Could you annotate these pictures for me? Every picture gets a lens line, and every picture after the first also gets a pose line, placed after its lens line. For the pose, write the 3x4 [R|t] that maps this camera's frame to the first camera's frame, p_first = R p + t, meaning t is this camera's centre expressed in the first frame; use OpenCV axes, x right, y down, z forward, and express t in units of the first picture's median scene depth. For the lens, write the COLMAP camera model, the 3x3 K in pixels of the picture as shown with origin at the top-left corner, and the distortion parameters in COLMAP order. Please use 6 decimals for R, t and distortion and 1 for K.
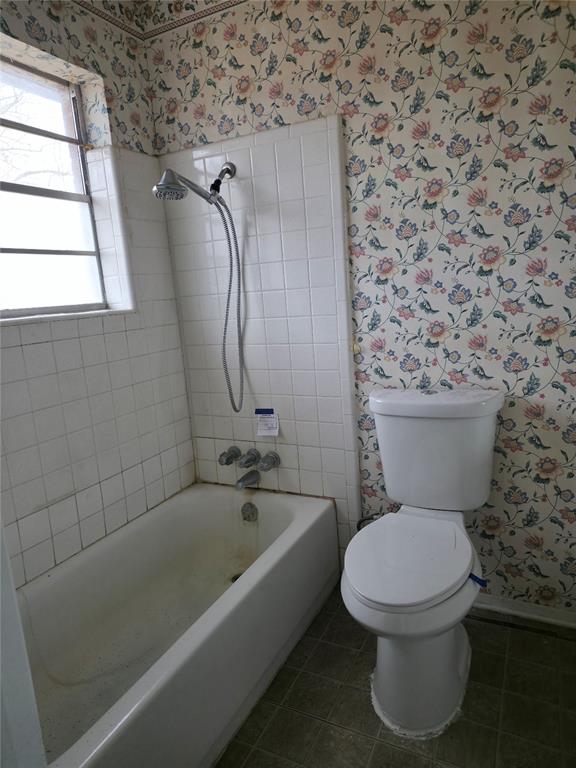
lens RADIAL K [[512.7, 0, 283.3], [0, 512.7, 382.6], [0, 0, 1]] dist [0.047960, -0.018165]
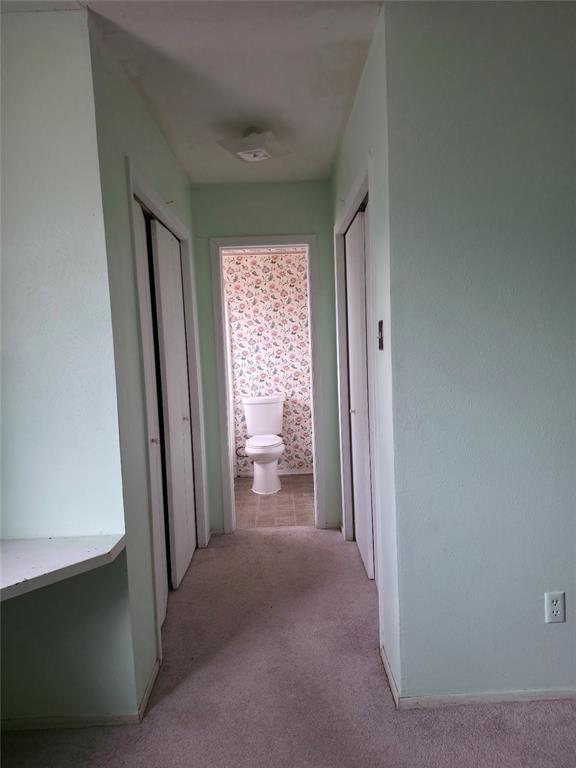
lens RADIAL K [[512.7, 0, 288.2], [0, 512.7, 385.4], [0, 0, 1]] dist [0.047960, -0.018165]
pose [[0.883504, 0.005647, 0.468390, -0.954334], [0.059400, 0.990505, -0.123985, 0.326292], [-0.464643, 0.137363, 0.874779, -1.629614]]
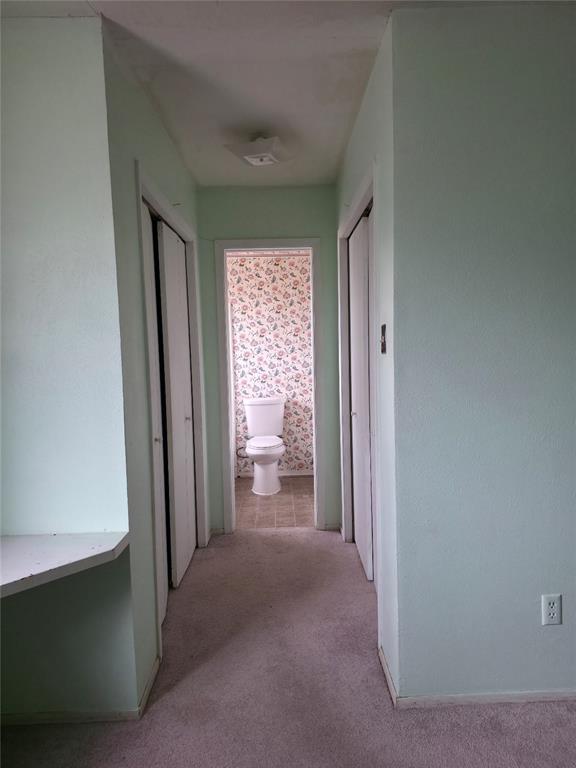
lens RADIAL K [[512.7, 0, 289.4], [0, 512.7, 383.9], [0, 0, 1]] dist [0.047960, -0.018165]
pose [[0.882268, 0.021333, 0.470264, -0.967666], [0.045016, 0.990571, -0.129391, 0.326941], [-0.468590, 0.135327, 0.872989, -1.639520]]
